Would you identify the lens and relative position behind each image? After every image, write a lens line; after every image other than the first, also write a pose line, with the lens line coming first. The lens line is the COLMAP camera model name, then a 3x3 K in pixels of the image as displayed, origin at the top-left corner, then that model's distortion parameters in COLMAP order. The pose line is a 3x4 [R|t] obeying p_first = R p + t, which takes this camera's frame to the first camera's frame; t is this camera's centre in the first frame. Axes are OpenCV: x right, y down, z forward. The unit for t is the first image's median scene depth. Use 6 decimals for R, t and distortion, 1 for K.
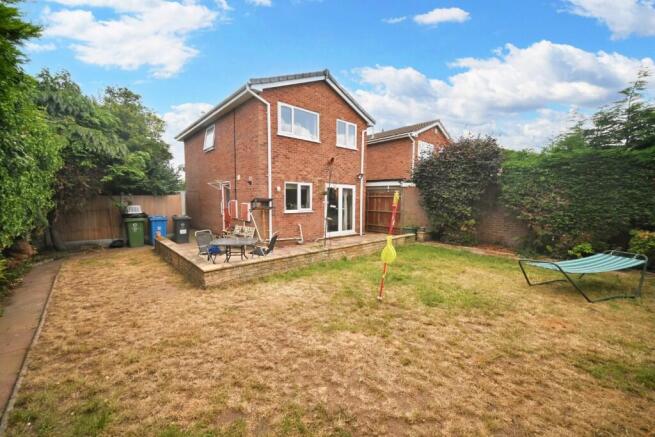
lens RADIAL K [[254.3, 0, 327.3], [0, 254.3, 214.6], [0, 0, 1]] dist [-0.007843, 0.000101]
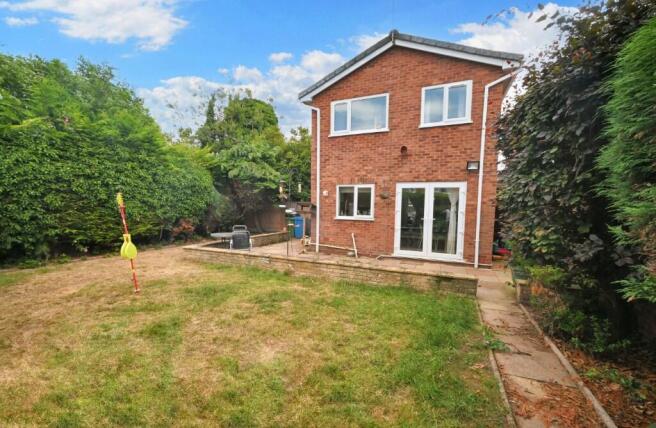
lens RADIAL K [[266.9, 0, 328.7], [0, 266.9, 218.8], [0, 0, 1]] dist [-0.000618, -0.000066]
pose [[0.411788, 0.055922, -0.909562, 0.662149], [-0.063474, 0.997451, 0.032589, -0.033357], [0.909067, 0.044313, 0.414288, 0.526218]]
